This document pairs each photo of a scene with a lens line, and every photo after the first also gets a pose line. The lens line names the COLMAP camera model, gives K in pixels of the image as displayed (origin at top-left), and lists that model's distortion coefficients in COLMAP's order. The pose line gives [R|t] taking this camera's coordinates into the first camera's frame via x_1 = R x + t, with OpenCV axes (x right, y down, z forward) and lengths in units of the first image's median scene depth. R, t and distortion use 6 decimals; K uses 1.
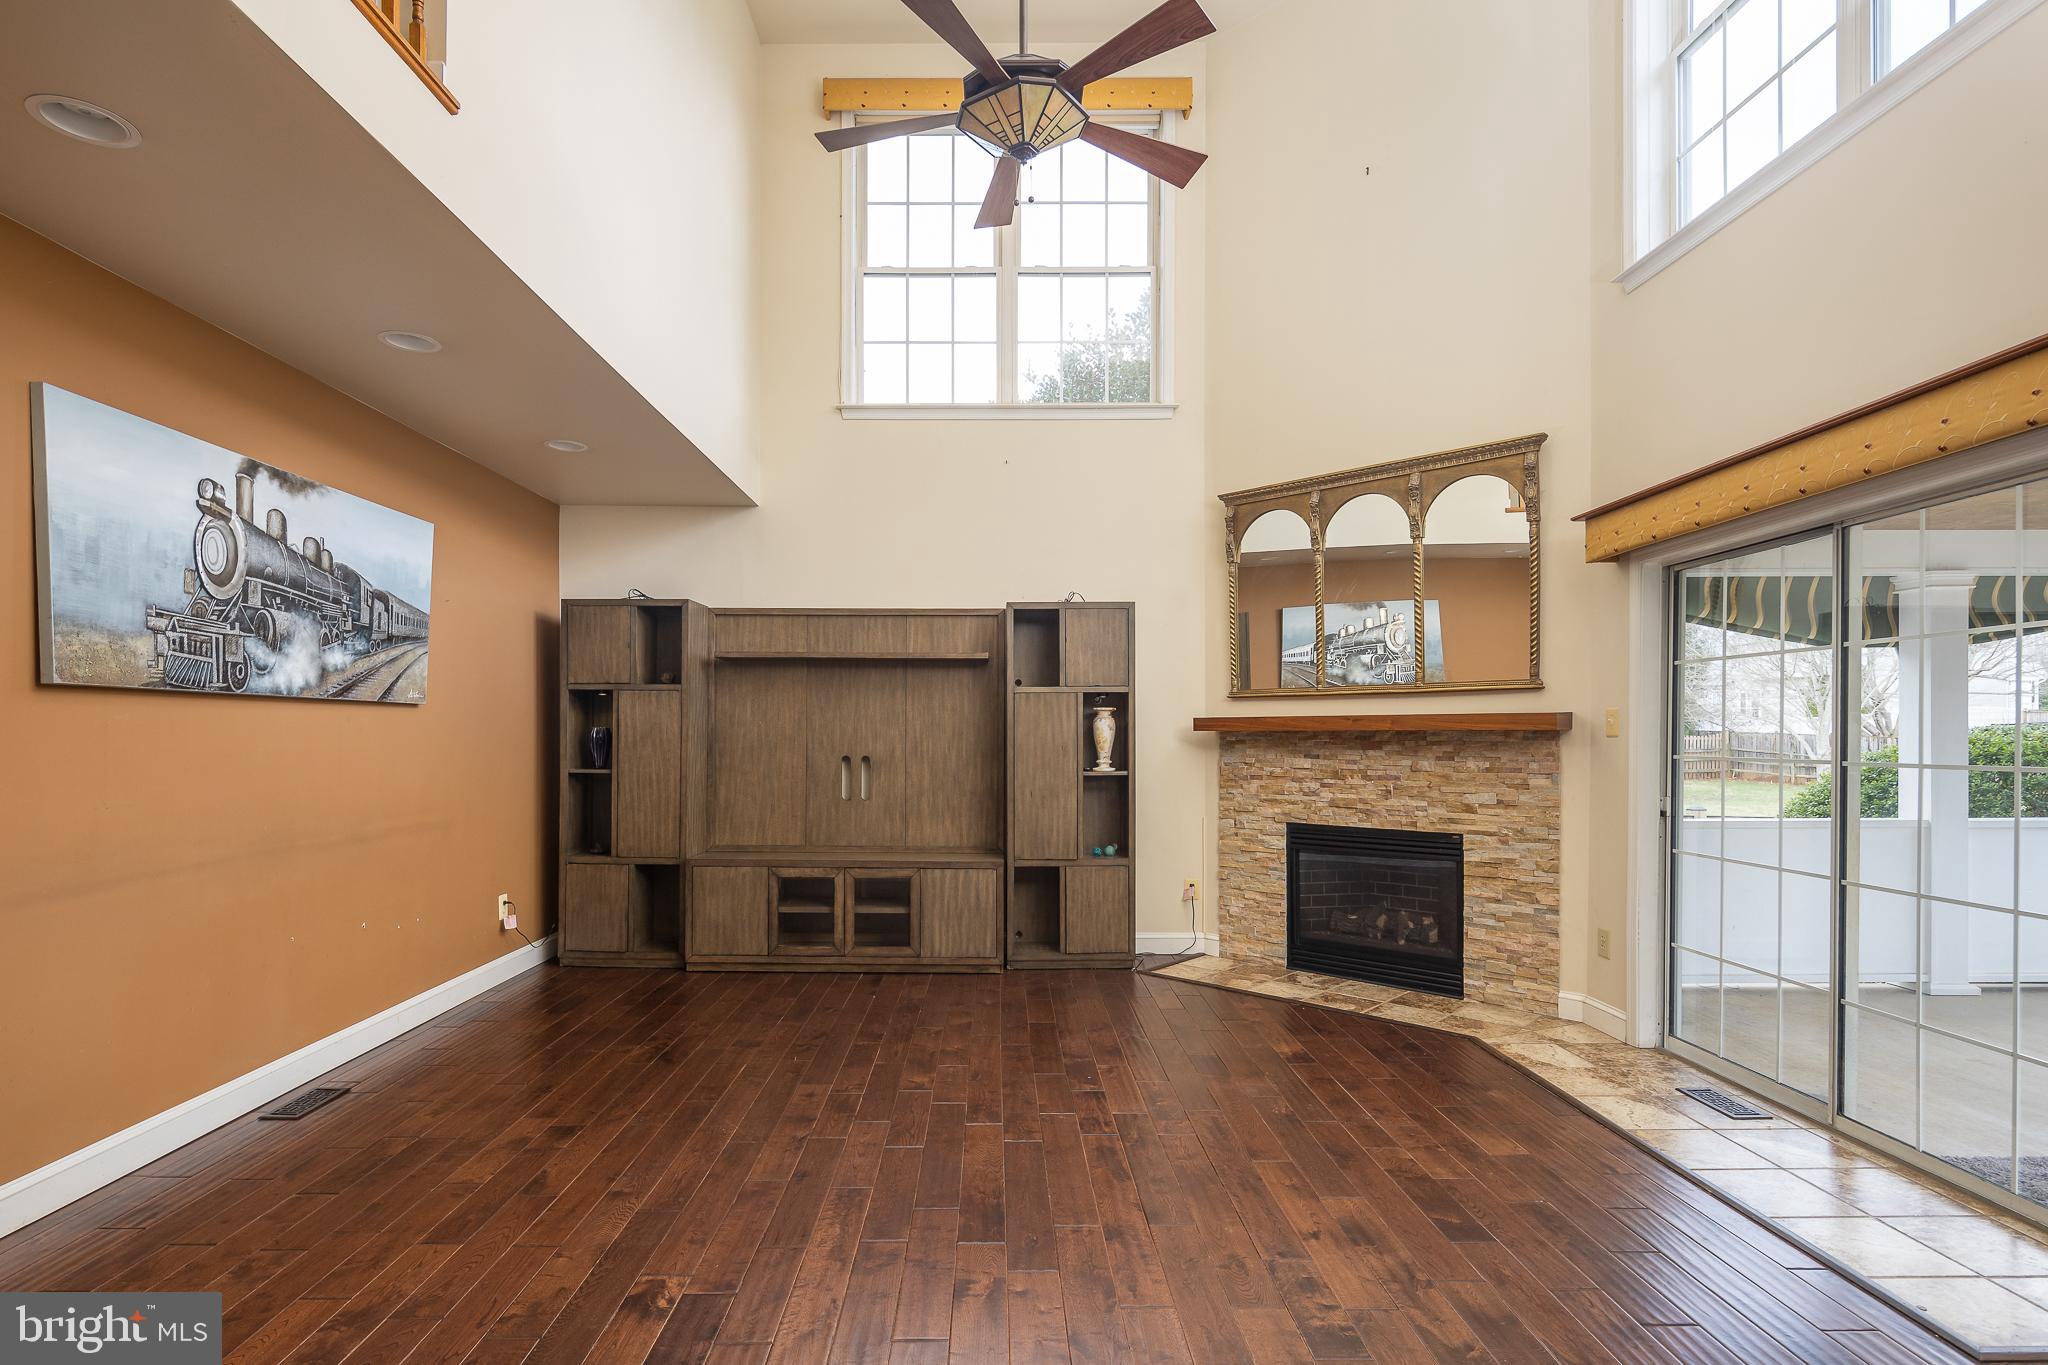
lens RADIAL K [[1004.2, 0, 1003.7], [0, 1004.2, 744.1], [0, 0, 1]] dist [0.003662, -0.001884]
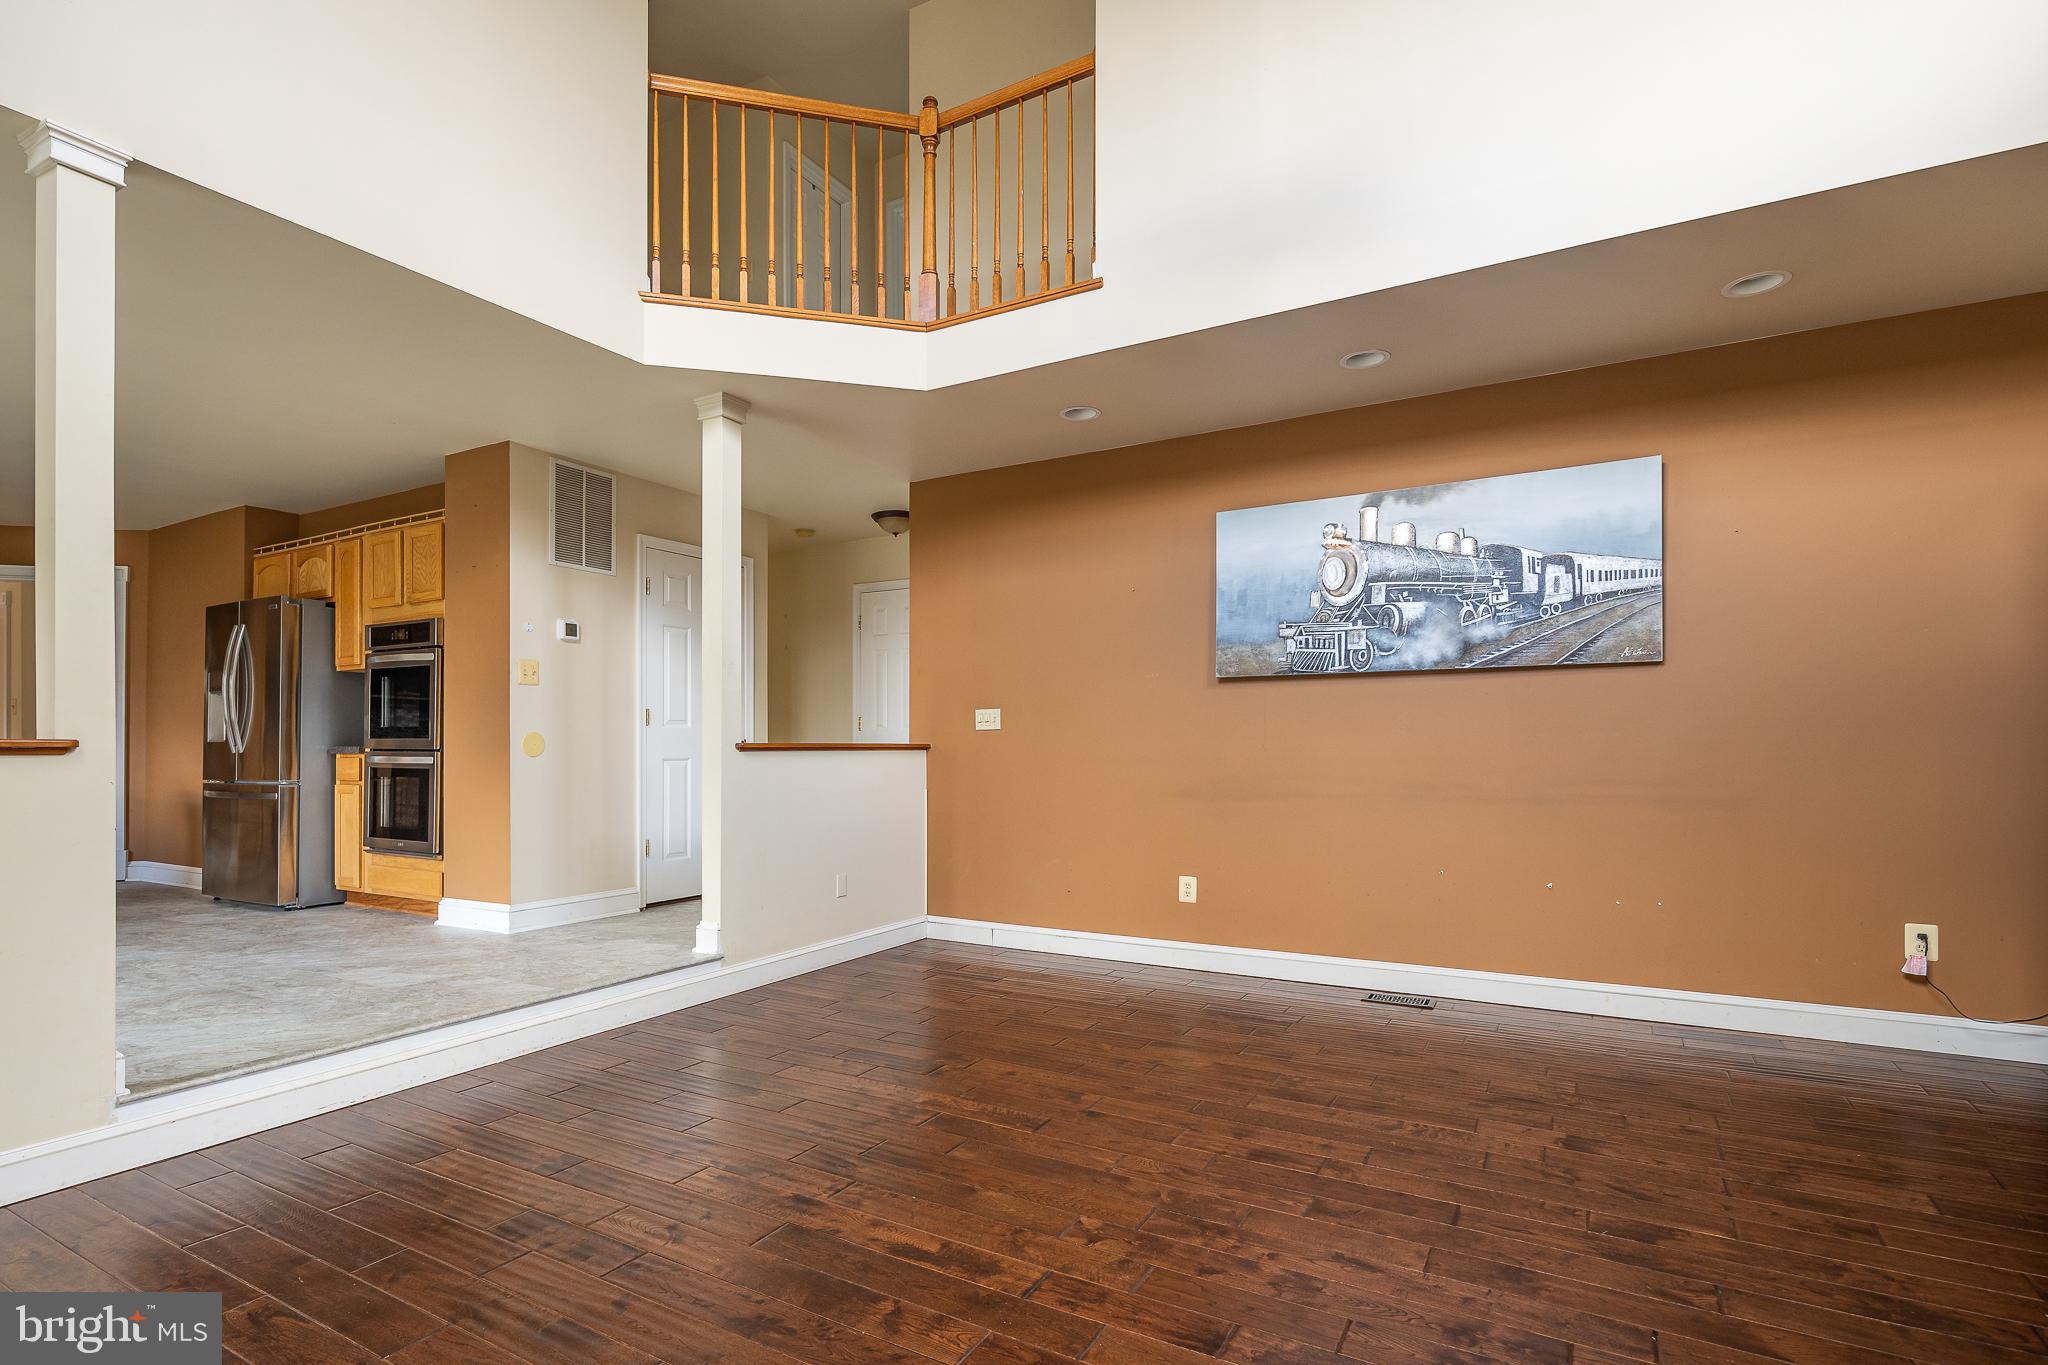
lens RADIAL K [[1004.2, 0, 1001.6], [0, 1004.2, 737.2], [0, 0, 1]] dist [0.003662, -0.001884]
pose [[-0.518168, -0.008562, -0.855236, 0.607445], [-0.006522, 0.999960, -0.006060, 0.045655], [0.855254, 0.002438, -0.518203, 1.227160]]
